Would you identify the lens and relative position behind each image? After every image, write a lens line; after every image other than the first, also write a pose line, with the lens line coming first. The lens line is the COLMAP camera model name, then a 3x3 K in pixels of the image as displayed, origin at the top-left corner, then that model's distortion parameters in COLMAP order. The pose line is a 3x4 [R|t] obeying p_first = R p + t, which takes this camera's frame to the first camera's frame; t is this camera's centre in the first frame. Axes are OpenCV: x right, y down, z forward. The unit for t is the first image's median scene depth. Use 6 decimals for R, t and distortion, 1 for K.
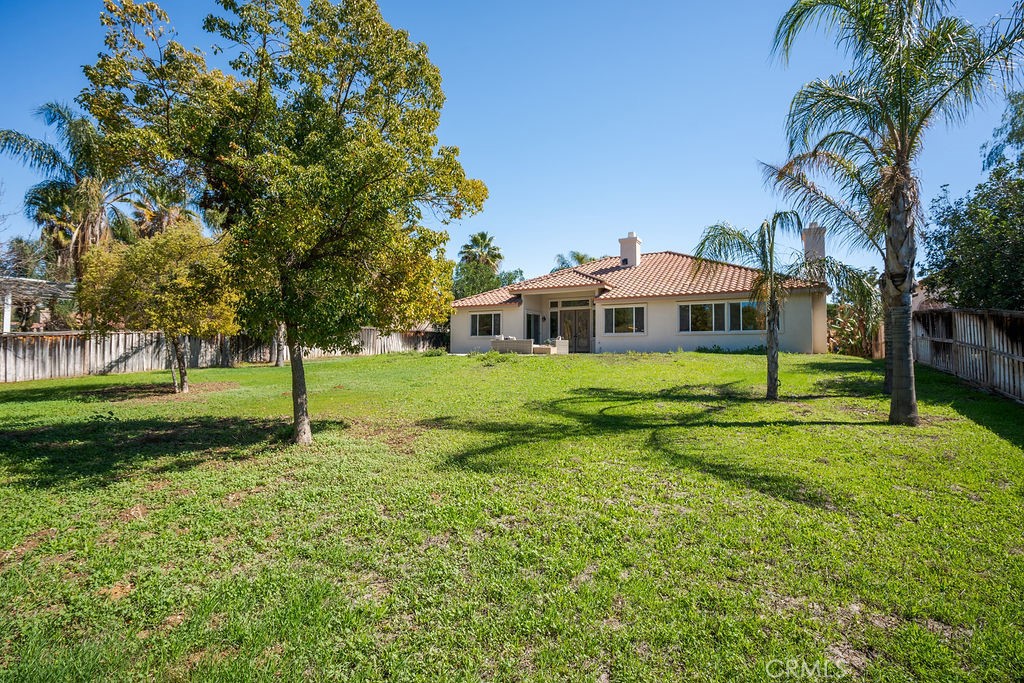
lens RADIAL K [[465.4, 0, 512.3], [0, 465.4, 343.1], [0, 0, 1]] dist [0.001604, 0.000142]
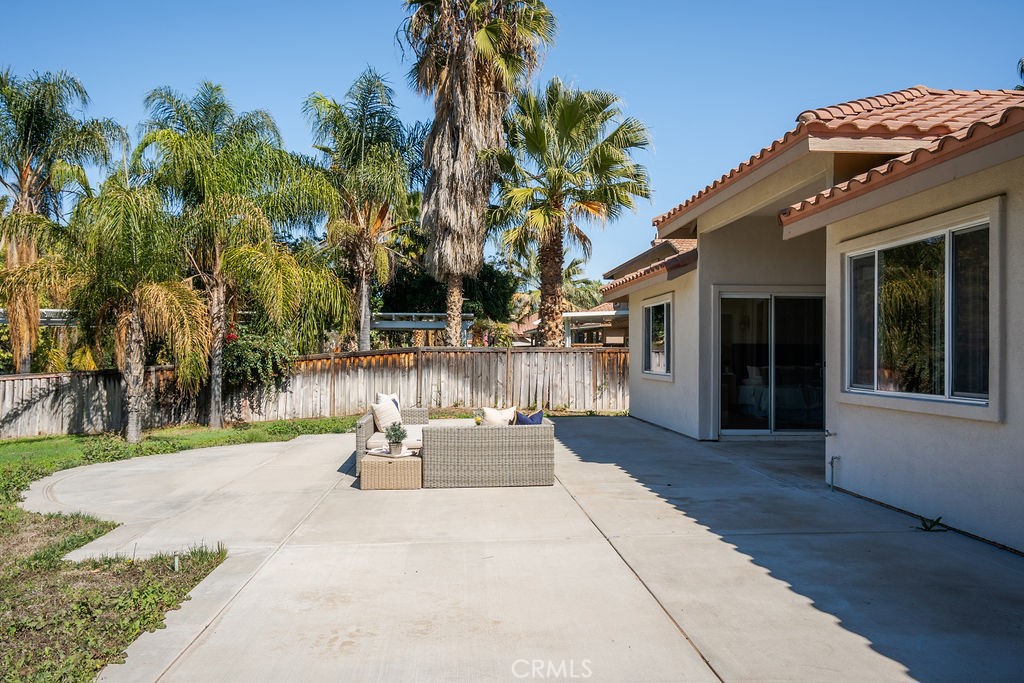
lens RADIAL K [[768.0, 0, 515.1], [0, 768.0, 346.0], [0, 0, 1]] dist [-0.001956, 0.001036]
pose [[0.559676, -0.012118, -0.828623, 0.333650], [0.018884, 0.999820, -0.001867, -0.035404], [0.828496, -0.014602, 0.559804, 0.628463]]
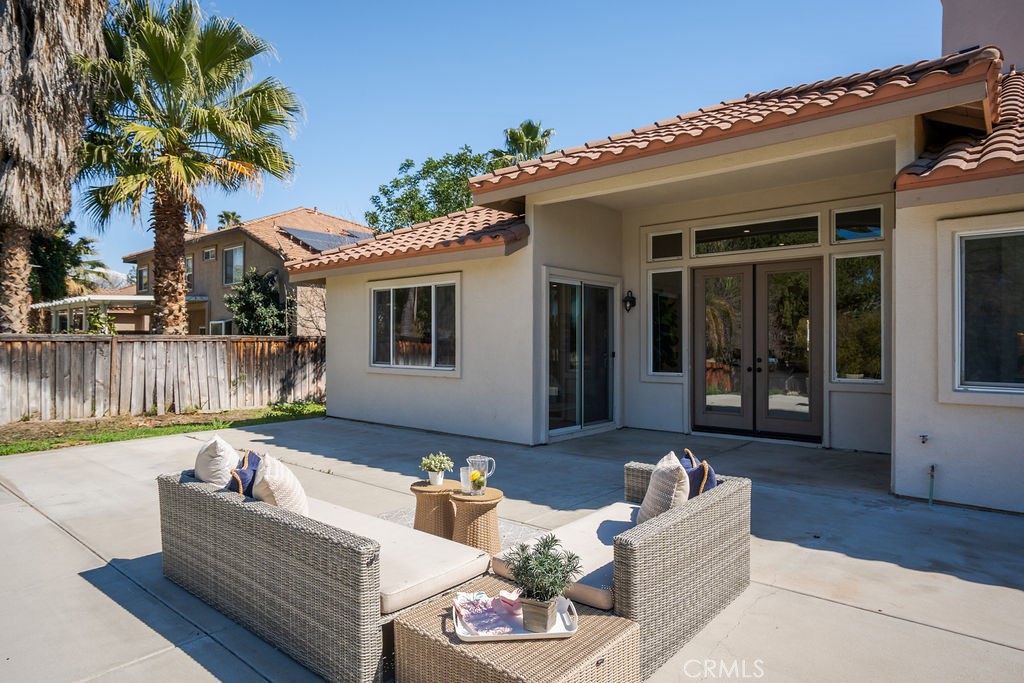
lens RADIAL K [[604.0, 0, 509.9], [0, 604.0, 342.4], [0, 0, 1]] dist [-0.000694, 0.009287]
pose [[0.980293, -0.003590, -0.197515, 0.072238], [0.008154, 0.999718, 0.022295, -0.037739], [0.197379, -0.023466, 0.980046, 0.667441]]
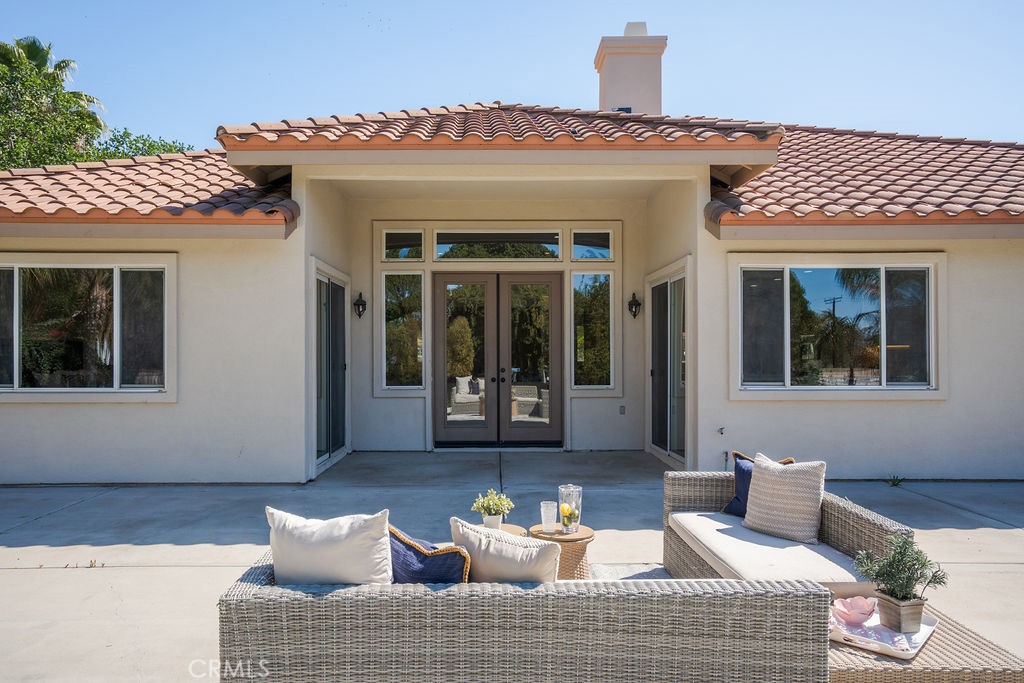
lens RADIAL K [[688.9, 0, 484.1], [0, 688.9, 342.1], [0, 0, 1]] dist [0.016561, 0.006212]
pose [[0.870842, 0.002140, 0.491559, -0.049425], [-0.006066, 0.999961, 0.006392, -0.037103], [-0.491526, -0.008548, 0.870821, 0.695333]]
